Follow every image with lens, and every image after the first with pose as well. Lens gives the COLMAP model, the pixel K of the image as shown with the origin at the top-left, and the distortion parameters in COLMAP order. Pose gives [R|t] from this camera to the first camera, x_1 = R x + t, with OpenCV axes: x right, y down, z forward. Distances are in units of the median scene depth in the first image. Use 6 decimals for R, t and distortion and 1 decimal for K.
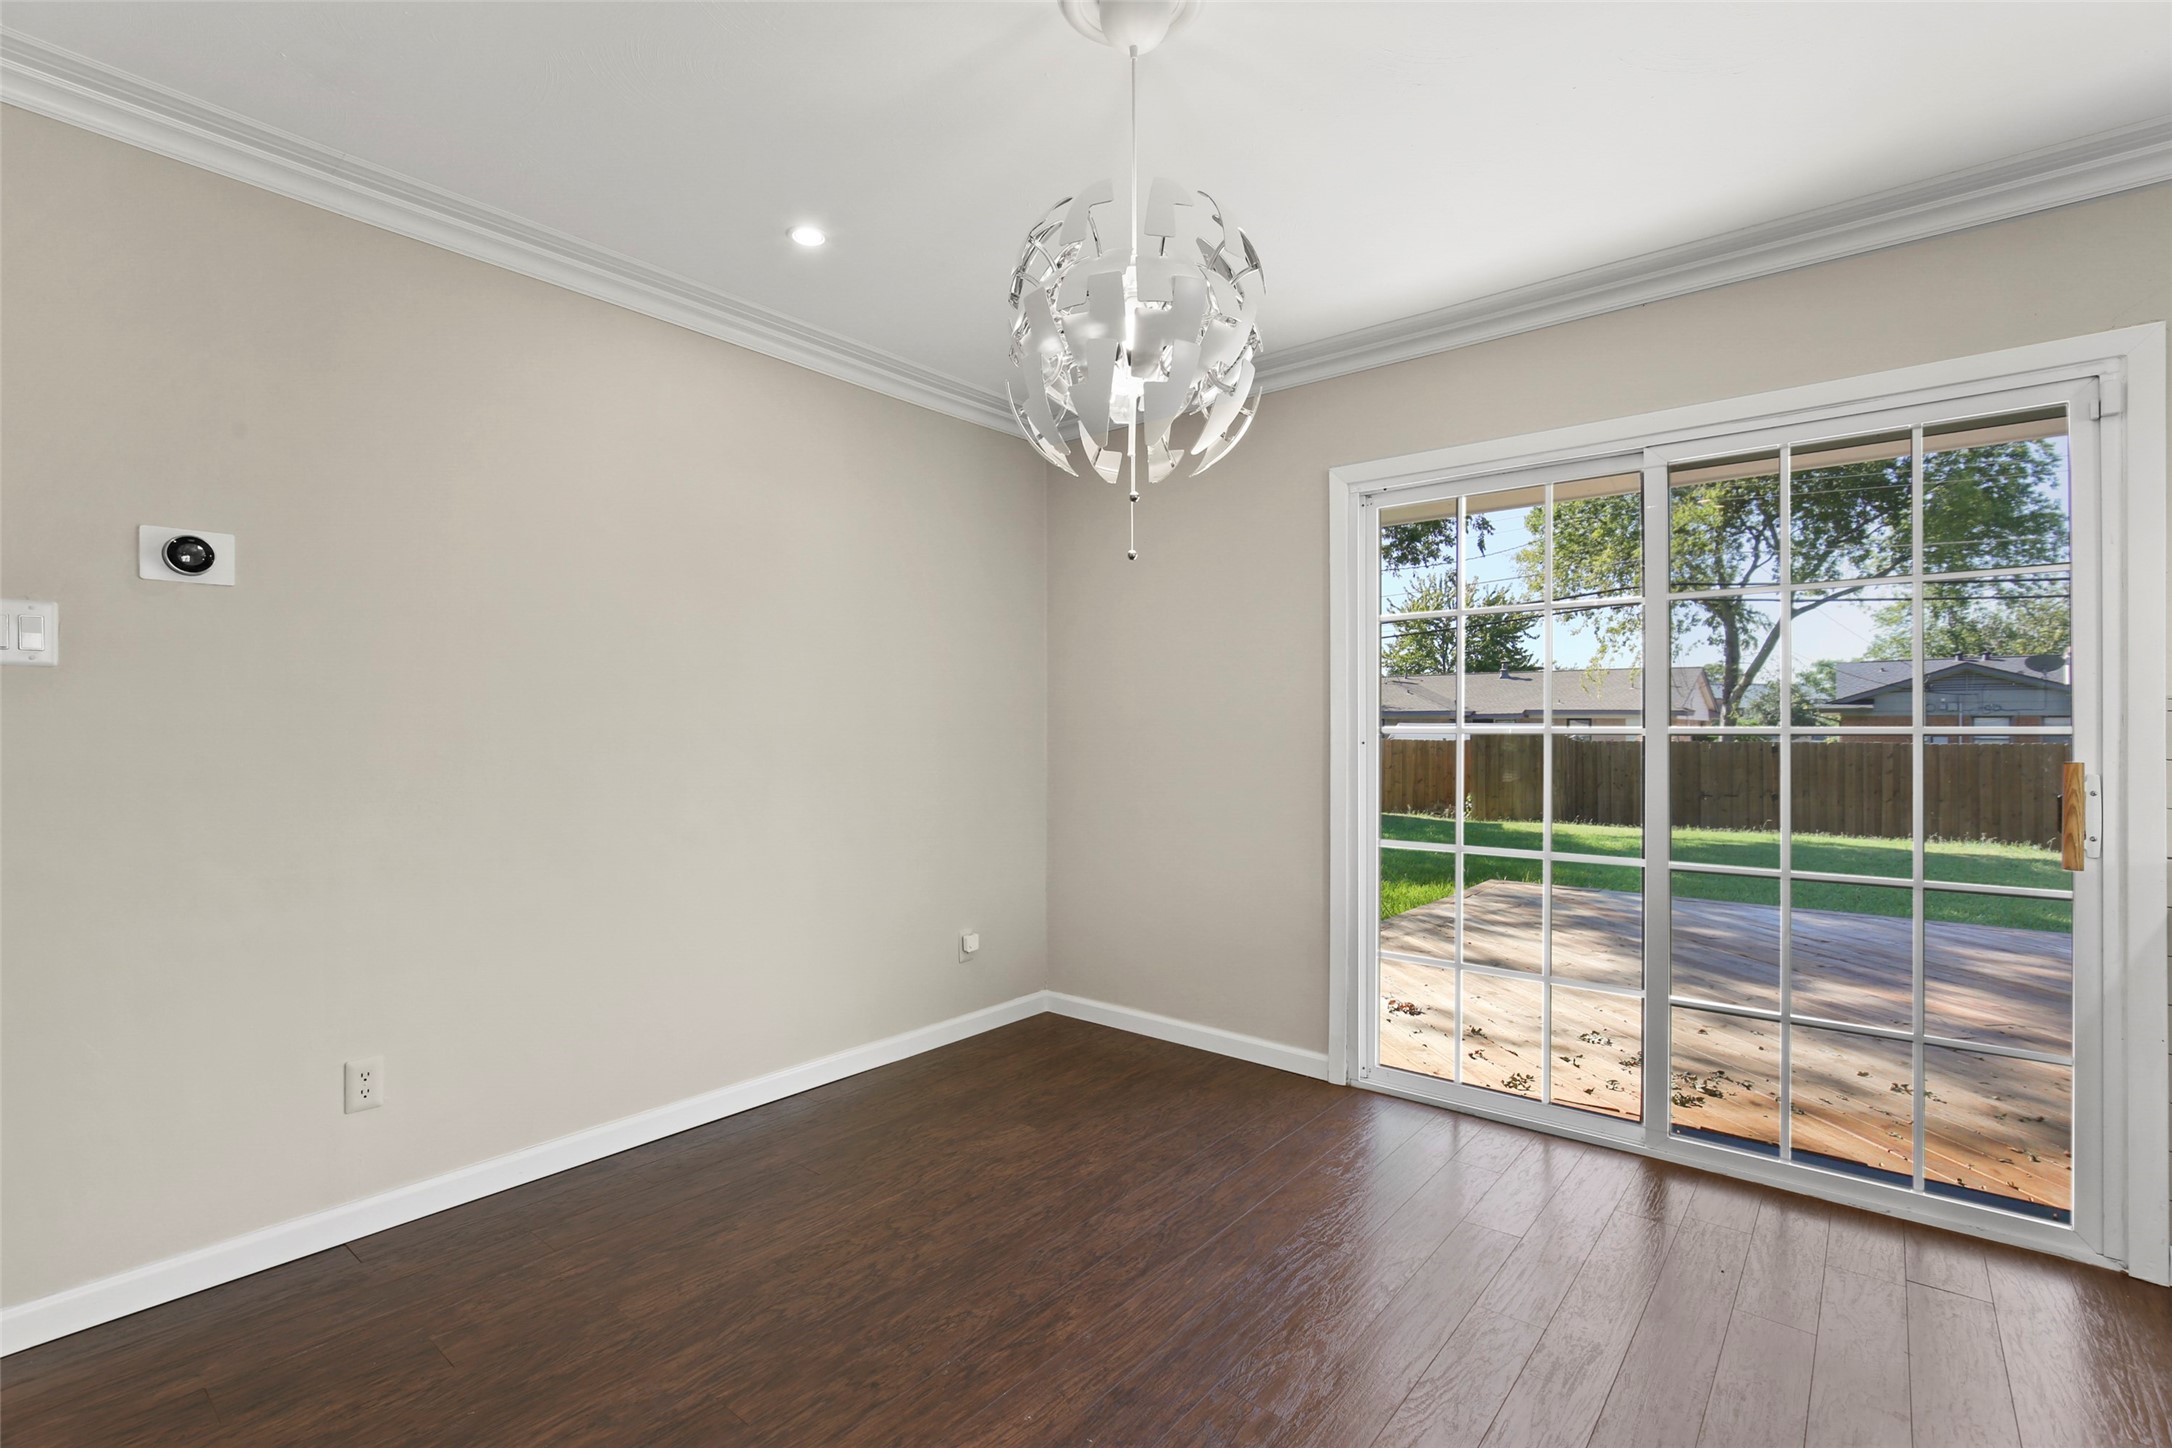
lens RADIAL K [[997.6, 0, 1095.7], [0, 997.6, 712.9], [0, 0, 1]] dist [-0.000972, 0.000005]
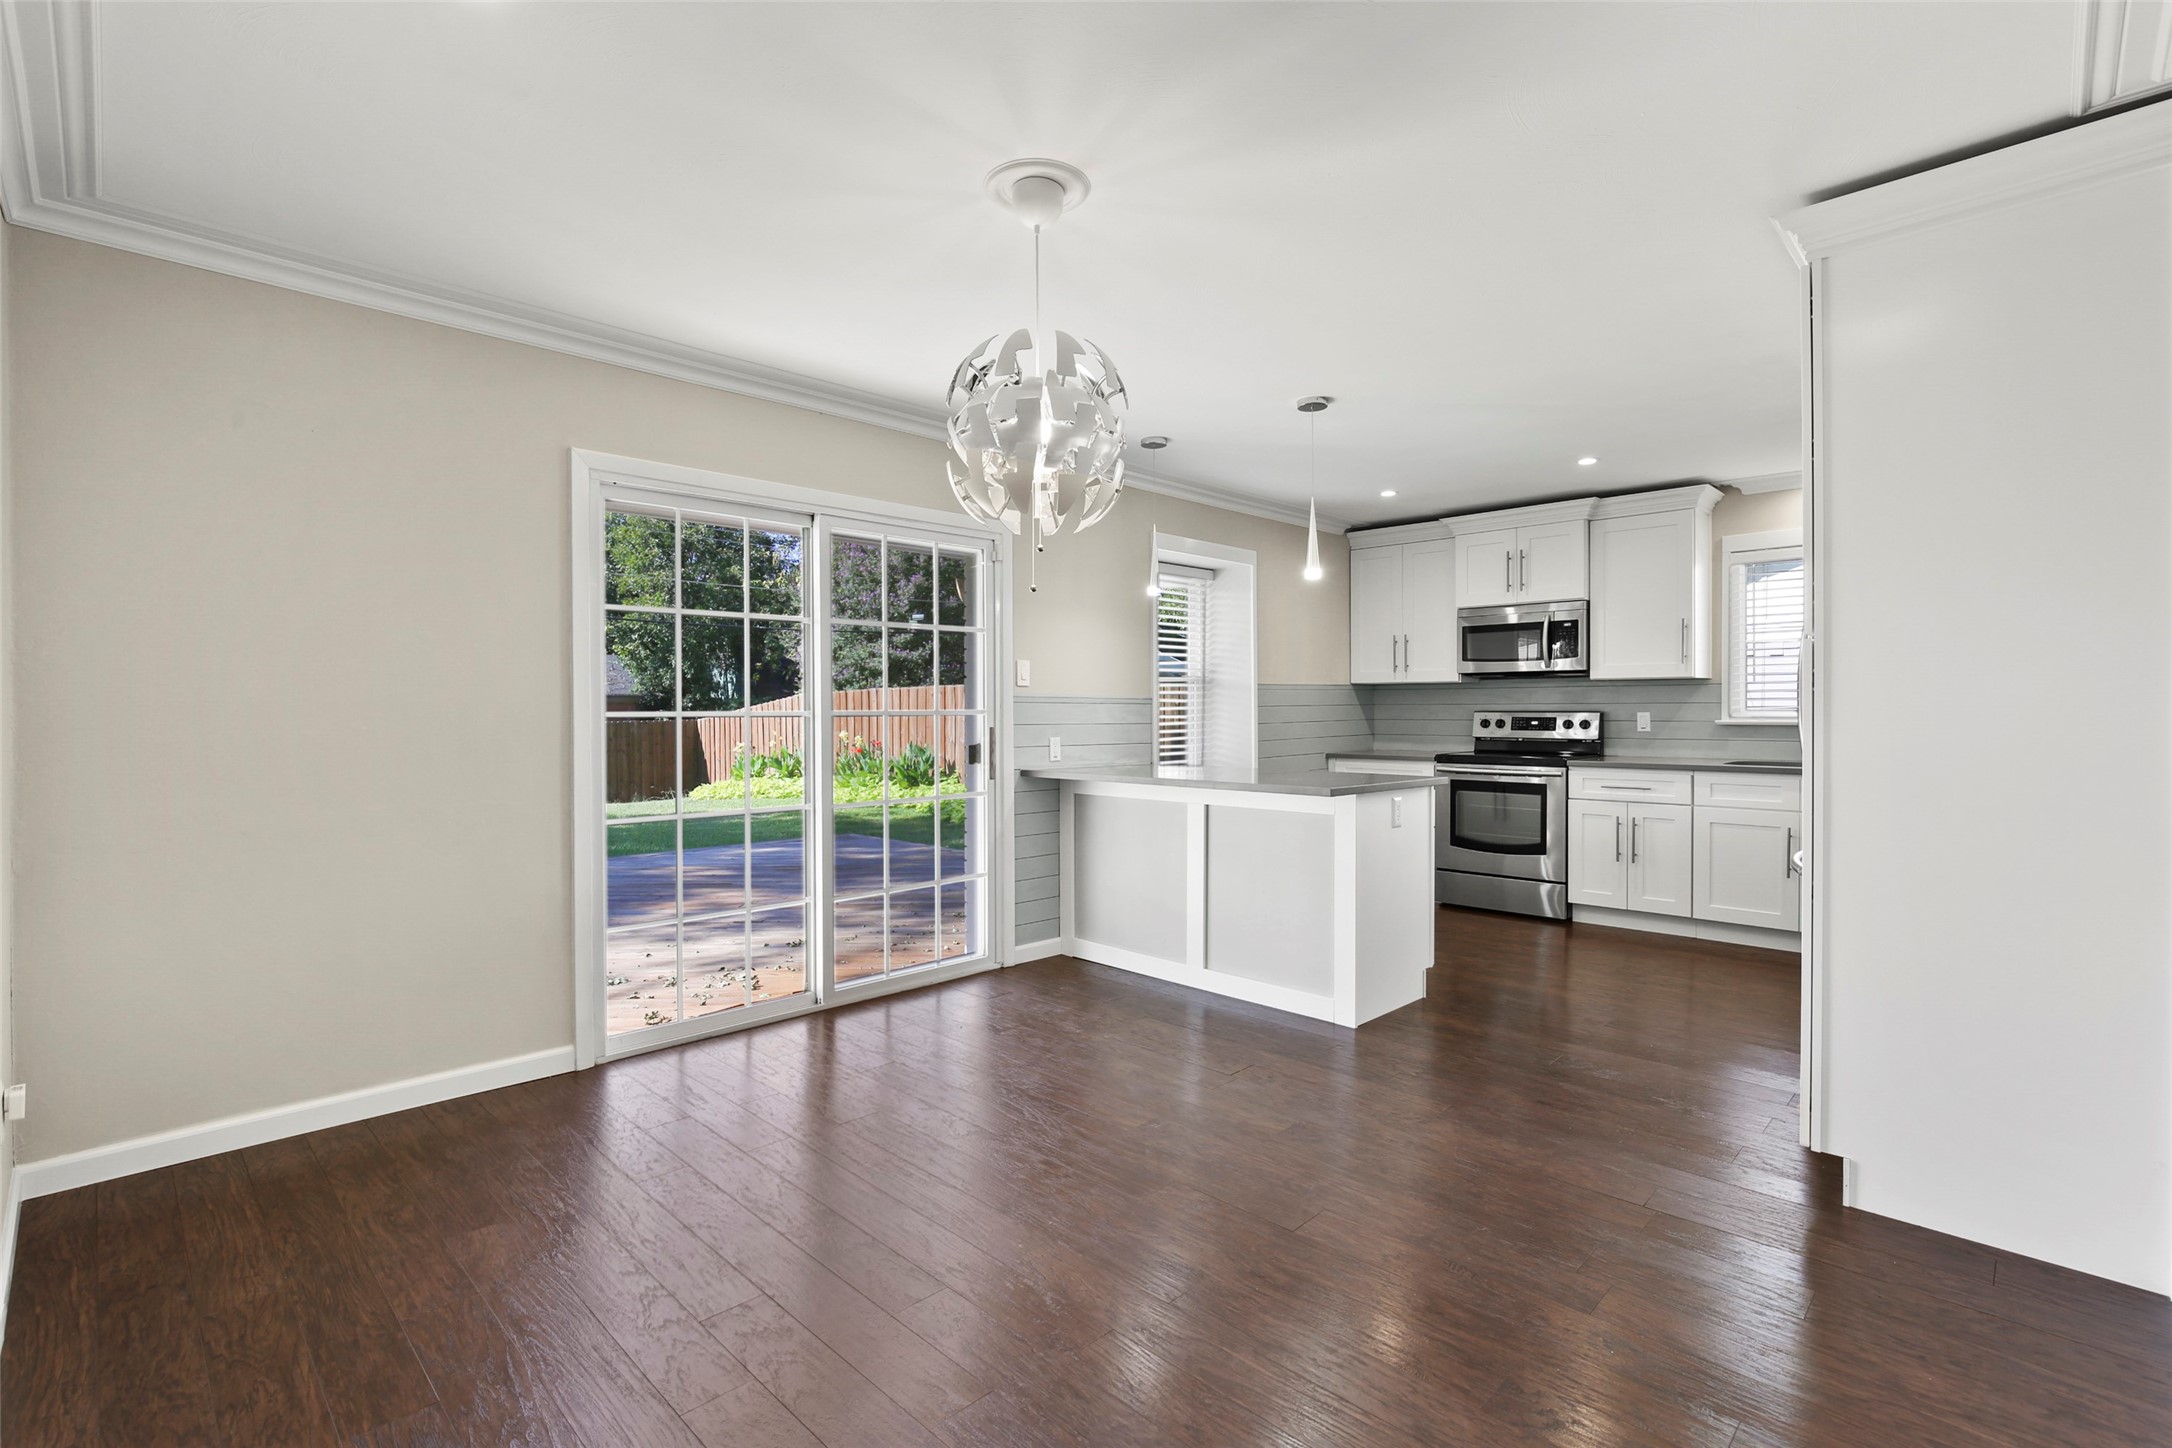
lens RADIAL K [[1013.8, 0, 1077.6], [0, 1013.8, 715.5], [0, 0, 1]] dist [-0.002066, 0.000790]
pose [[0.107166, -0.013862, 0.994145, -0.717998], [-0.014434, 0.999776, 0.015497, -0.005528], [-0.994136, -0.016010, 0.106942, 0.409704]]
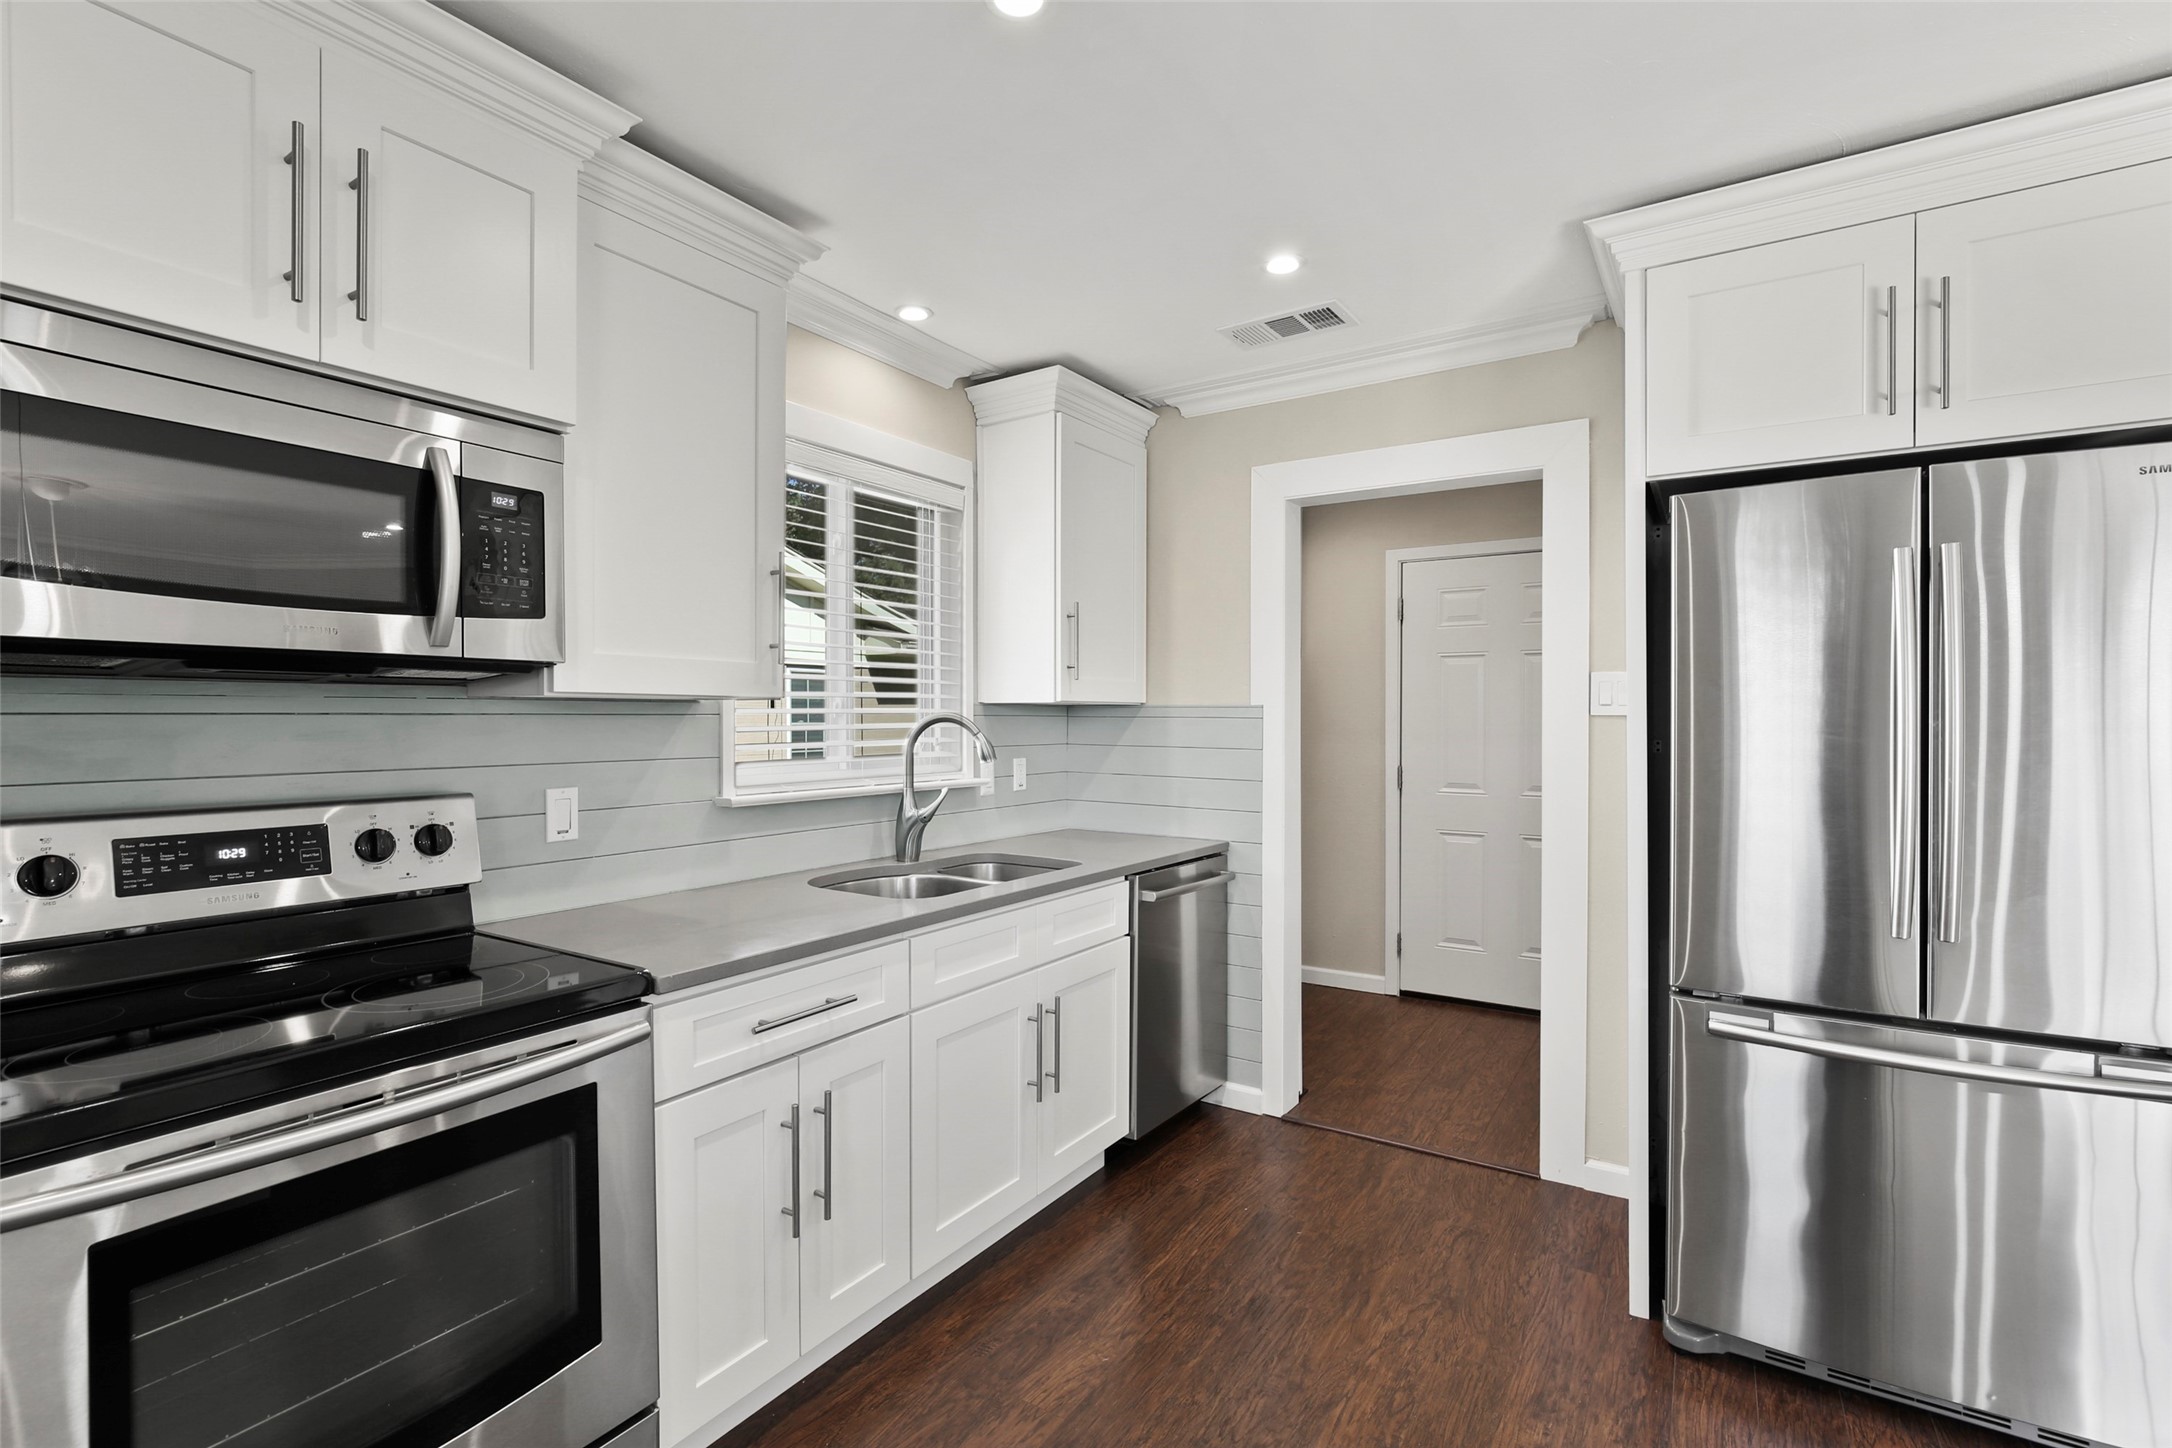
lens RADIAL K [[988.9, 0, 1086.0], [0, 988.9, 724.0], [0, 0, 1]] dist [-0.009241, 0.000763]
pose [[-0.994828, -0.005962, -0.101403, 0.909220], [-0.004711, 0.999910, -0.012571, -0.032776], [0.101469, -0.012029, -0.994766, 0.270038]]
